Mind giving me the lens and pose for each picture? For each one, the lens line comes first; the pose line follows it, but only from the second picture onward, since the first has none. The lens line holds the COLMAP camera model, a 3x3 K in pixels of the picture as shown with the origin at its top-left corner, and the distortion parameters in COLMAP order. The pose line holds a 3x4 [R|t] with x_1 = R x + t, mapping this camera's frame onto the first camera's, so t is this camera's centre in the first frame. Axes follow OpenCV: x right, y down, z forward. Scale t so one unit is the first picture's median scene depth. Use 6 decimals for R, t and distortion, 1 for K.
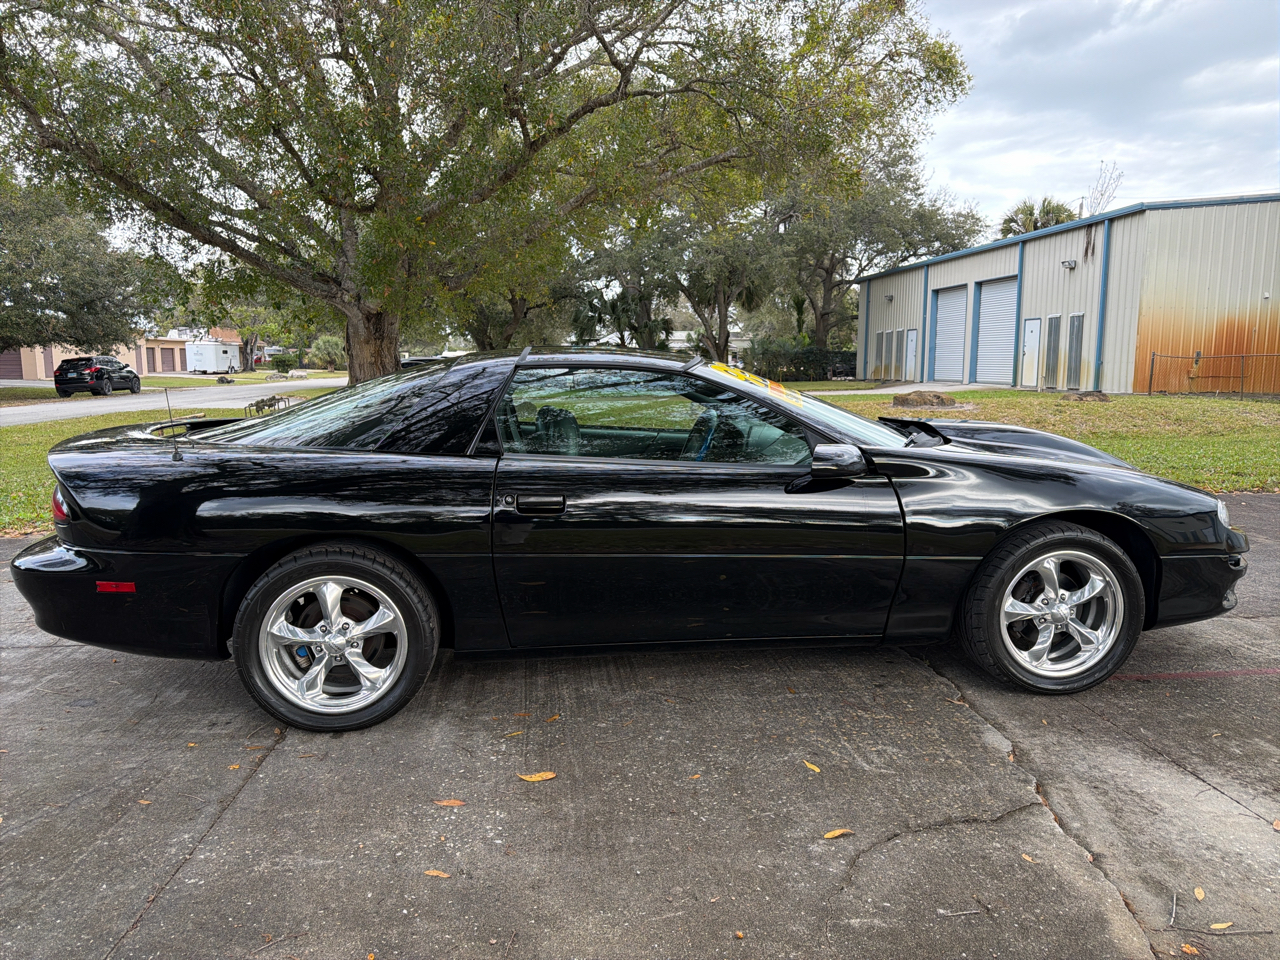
lens RADIAL K [[901.1, 0, 635.1], [0, 901.1, 482.3], [0, 0, 1]] dist [0.063097, -0.090641]
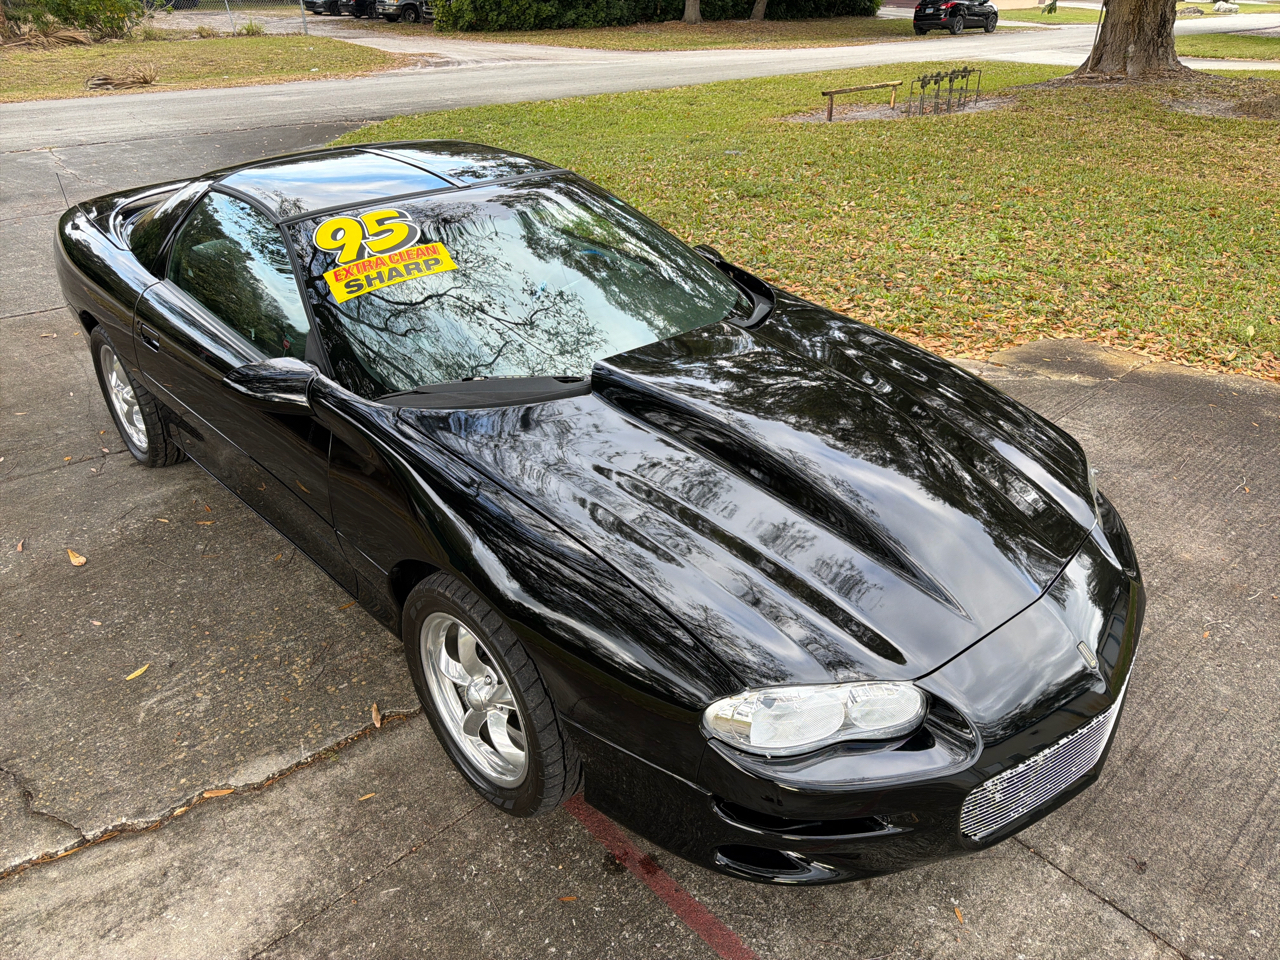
lens RADIAL K [[901.1, 0, 635.1], [0, 901.1, 482.3], [0, 0, 1]] dist [0.063097, -0.090641]
pose [[0.595155, 0.390041, -0.702609, 0.205639], [-0.104254, 0.904401, 0.413752, -0.063712], [0.796820, -0.172997, 0.578922, 0.158112]]
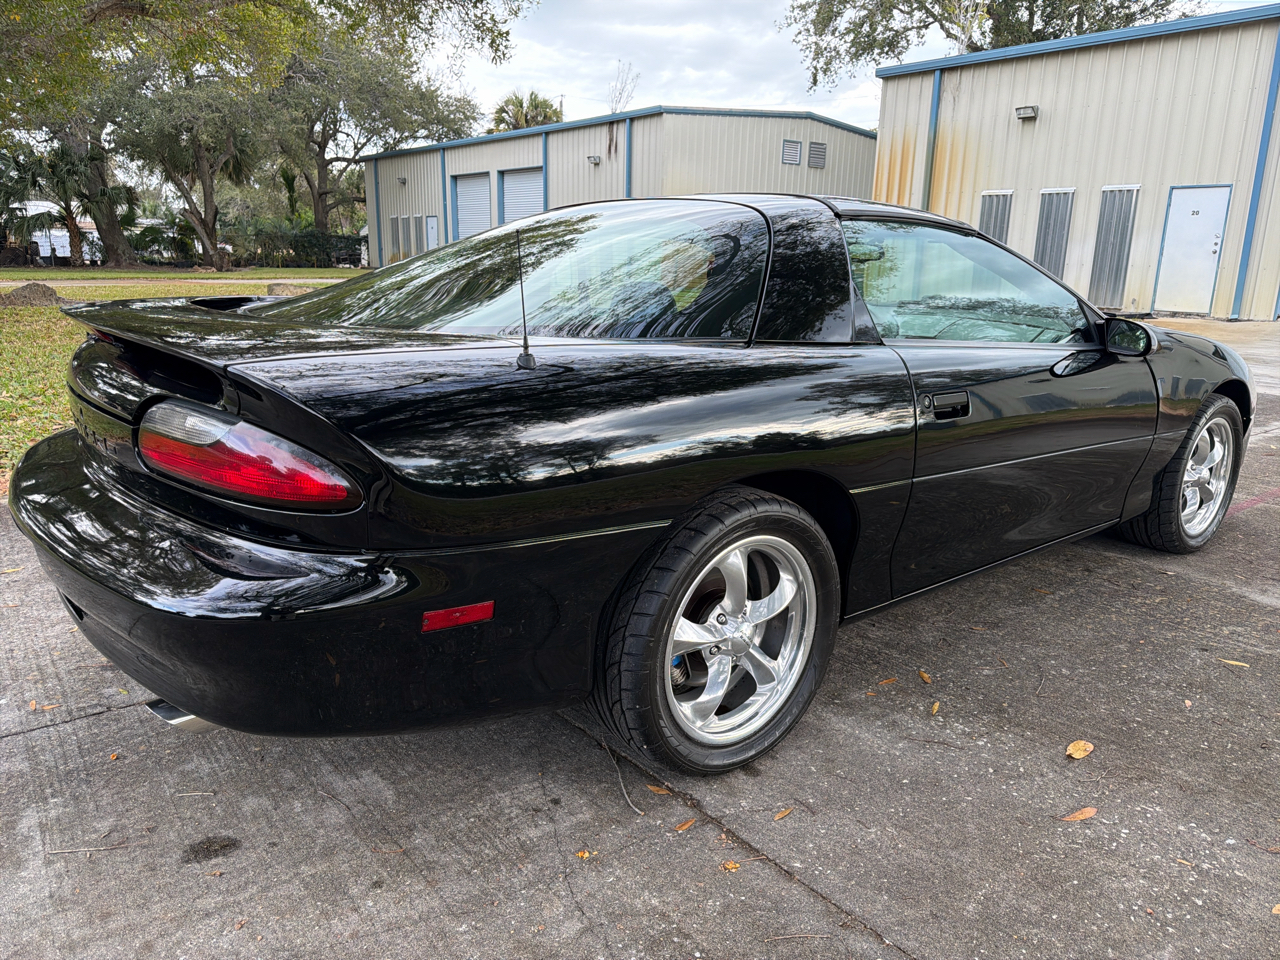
lens RADIAL K [[901.1, 0, 635.1], [0, 901.1, 482.3], [0, 0, 1]] dist [0.063097, -0.090641]
pose [[0.838473, -0.109546, 0.533819, -0.146070], [0.046496, 0.990396, 0.130209, -0.004684], [-0.542956, -0.084356, 0.835514, 0.101760]]
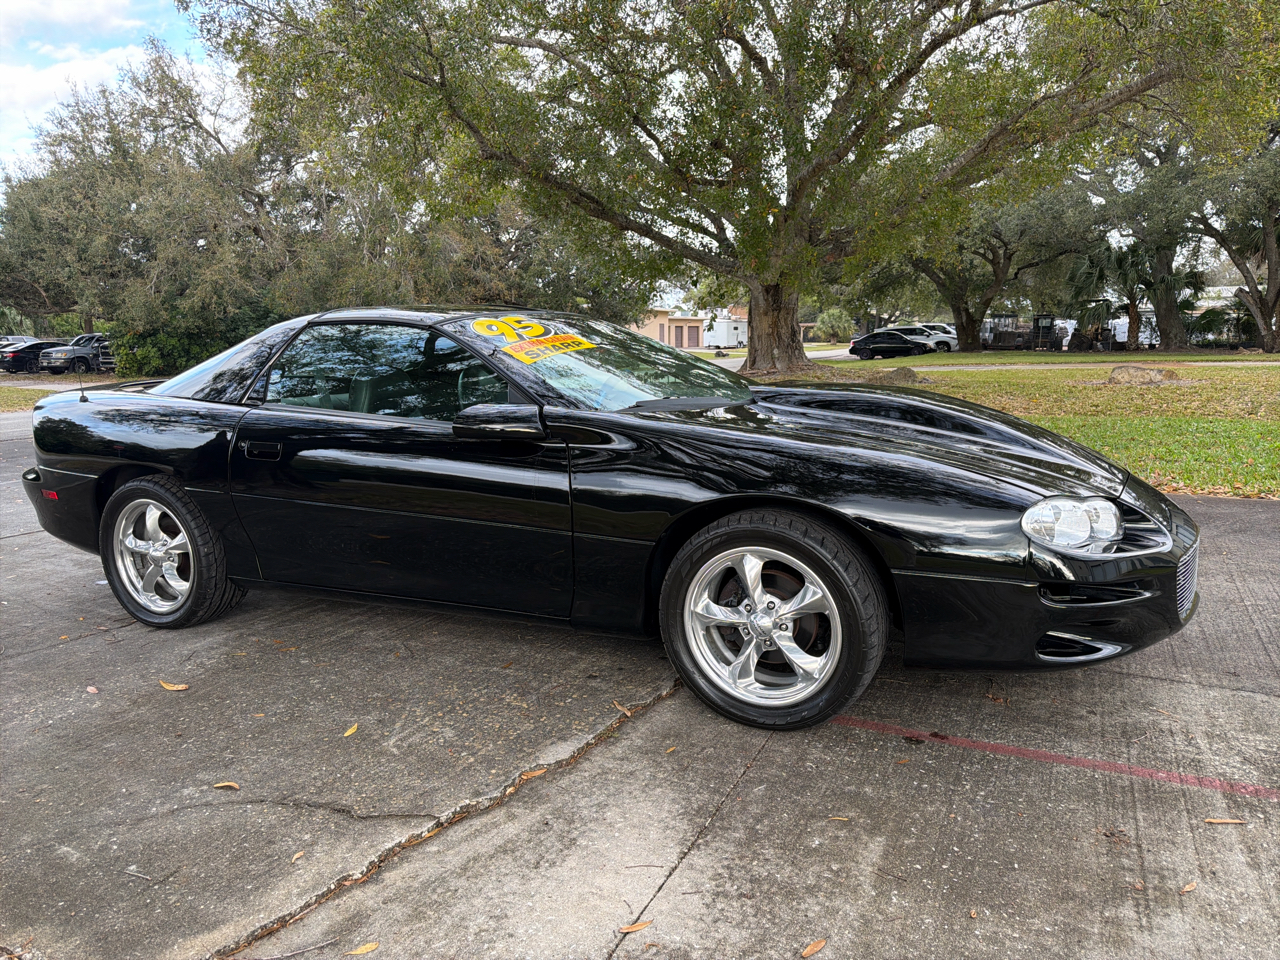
lens RADIAL K [[901.1, 0, 635.1], [0, 901.1, 482.3], [0, 0, 1]] dist [0.063097, -0.090641]
pose [[0.844547, 0.065551, -0.531455, 0.169061], [-0.049485, 0.997786, 0.044432, -0.001945], [0.533191, -0.011226, 0.845921, 0.060576]]
